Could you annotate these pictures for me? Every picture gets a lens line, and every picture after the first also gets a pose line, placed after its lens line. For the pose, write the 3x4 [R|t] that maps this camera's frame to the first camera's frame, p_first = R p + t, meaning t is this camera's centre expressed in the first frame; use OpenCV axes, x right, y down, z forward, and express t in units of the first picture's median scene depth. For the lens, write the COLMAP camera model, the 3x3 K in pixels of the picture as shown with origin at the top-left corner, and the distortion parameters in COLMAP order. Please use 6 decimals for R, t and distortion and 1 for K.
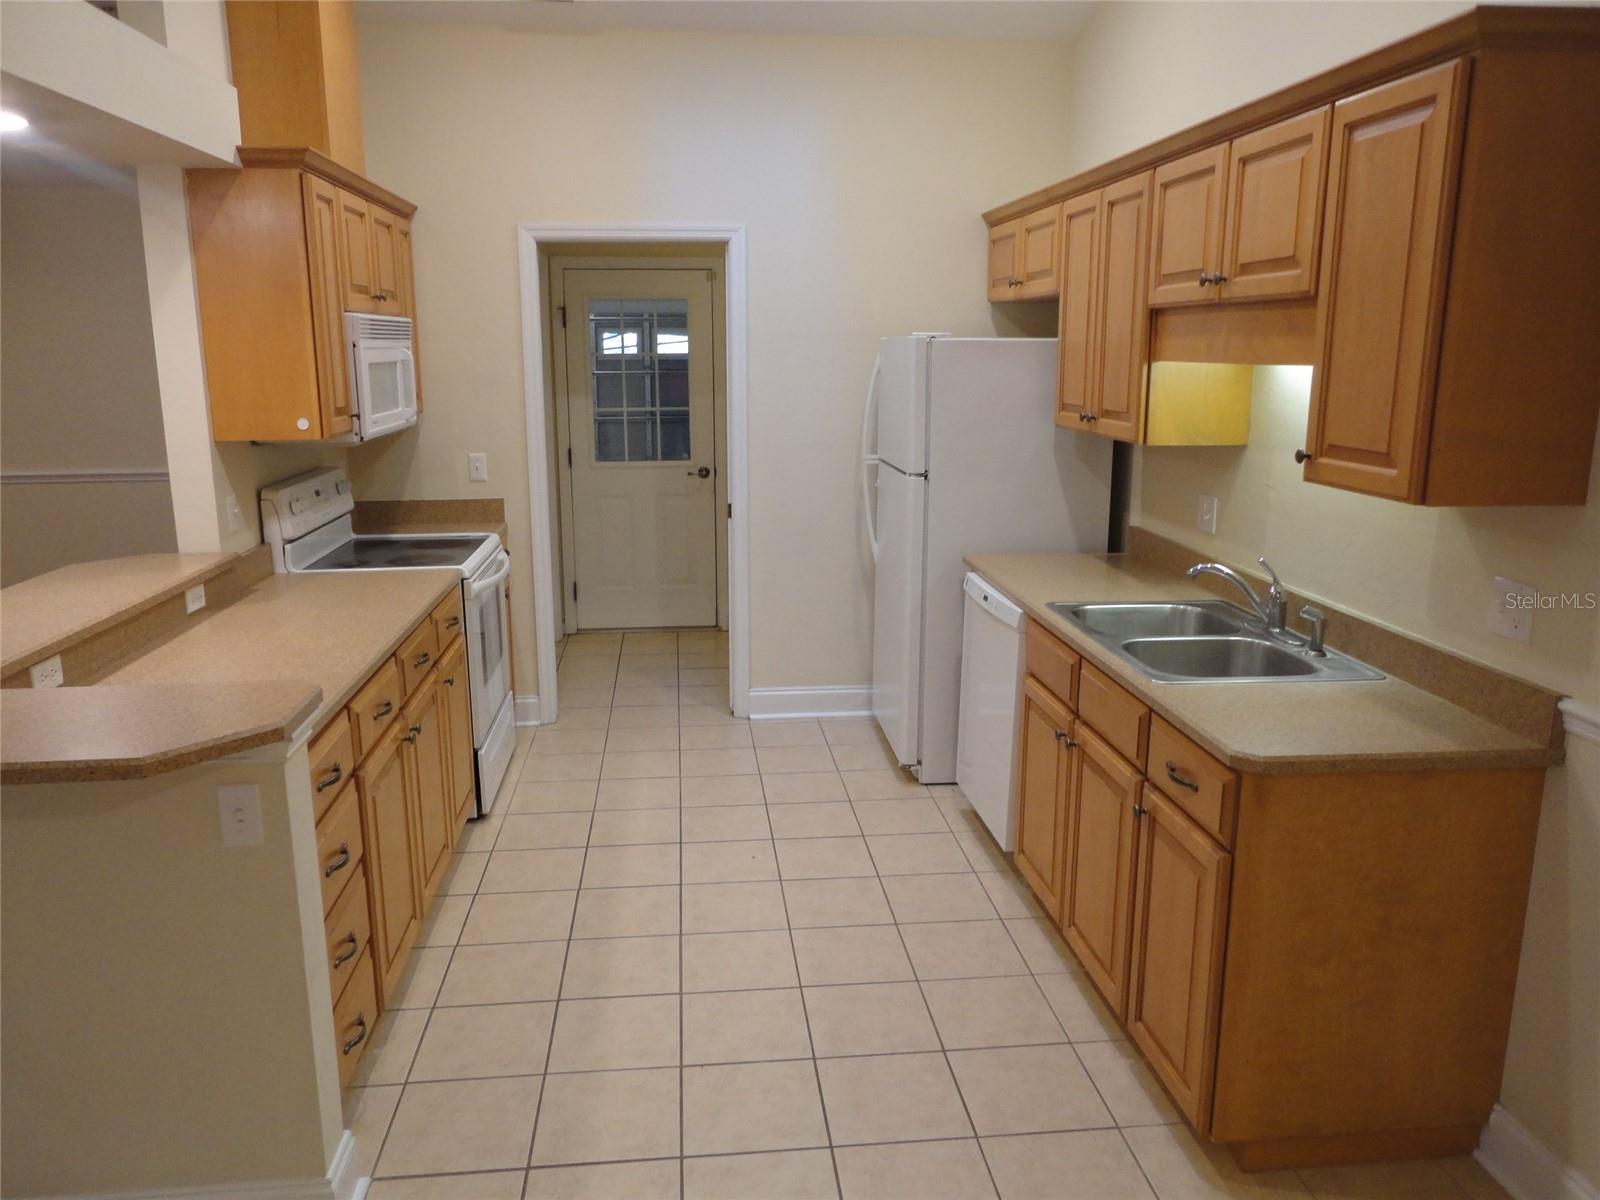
lens RADIAL K [[1165.8, 0, 797.5], [0, 1165.8, 600.9], [0, 0, 1]] dist [-0.000817, -0.000373]
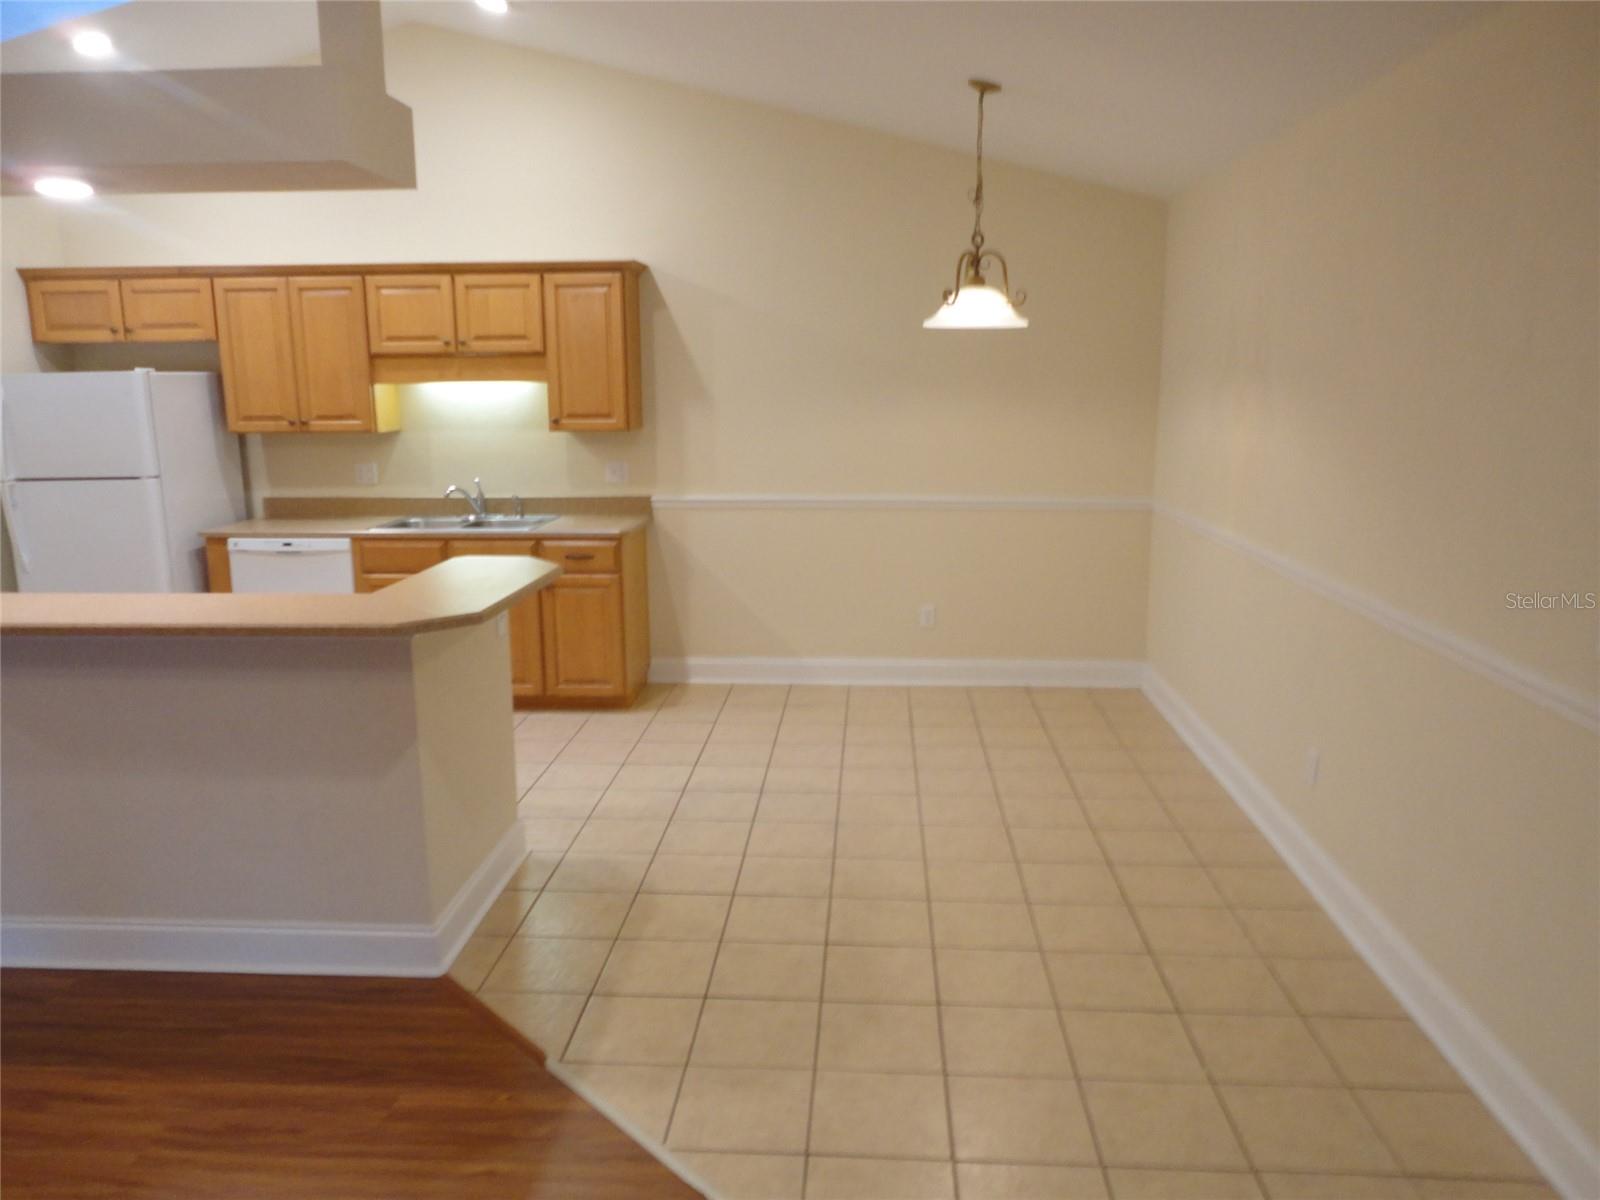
lens RADIAL K [[1165.8, 0, 800.9], [0, 1165.8, 602.5], [0, 0, 1]] dist [-0.000817, -0.000373]
pose [[0.151415, -0.192044, 0.969635, -1.033459], [0.222364, 0.962420, 0.155892, -0.014321], [-0.963134, 0.192008, 0.188428, 0.081992]]
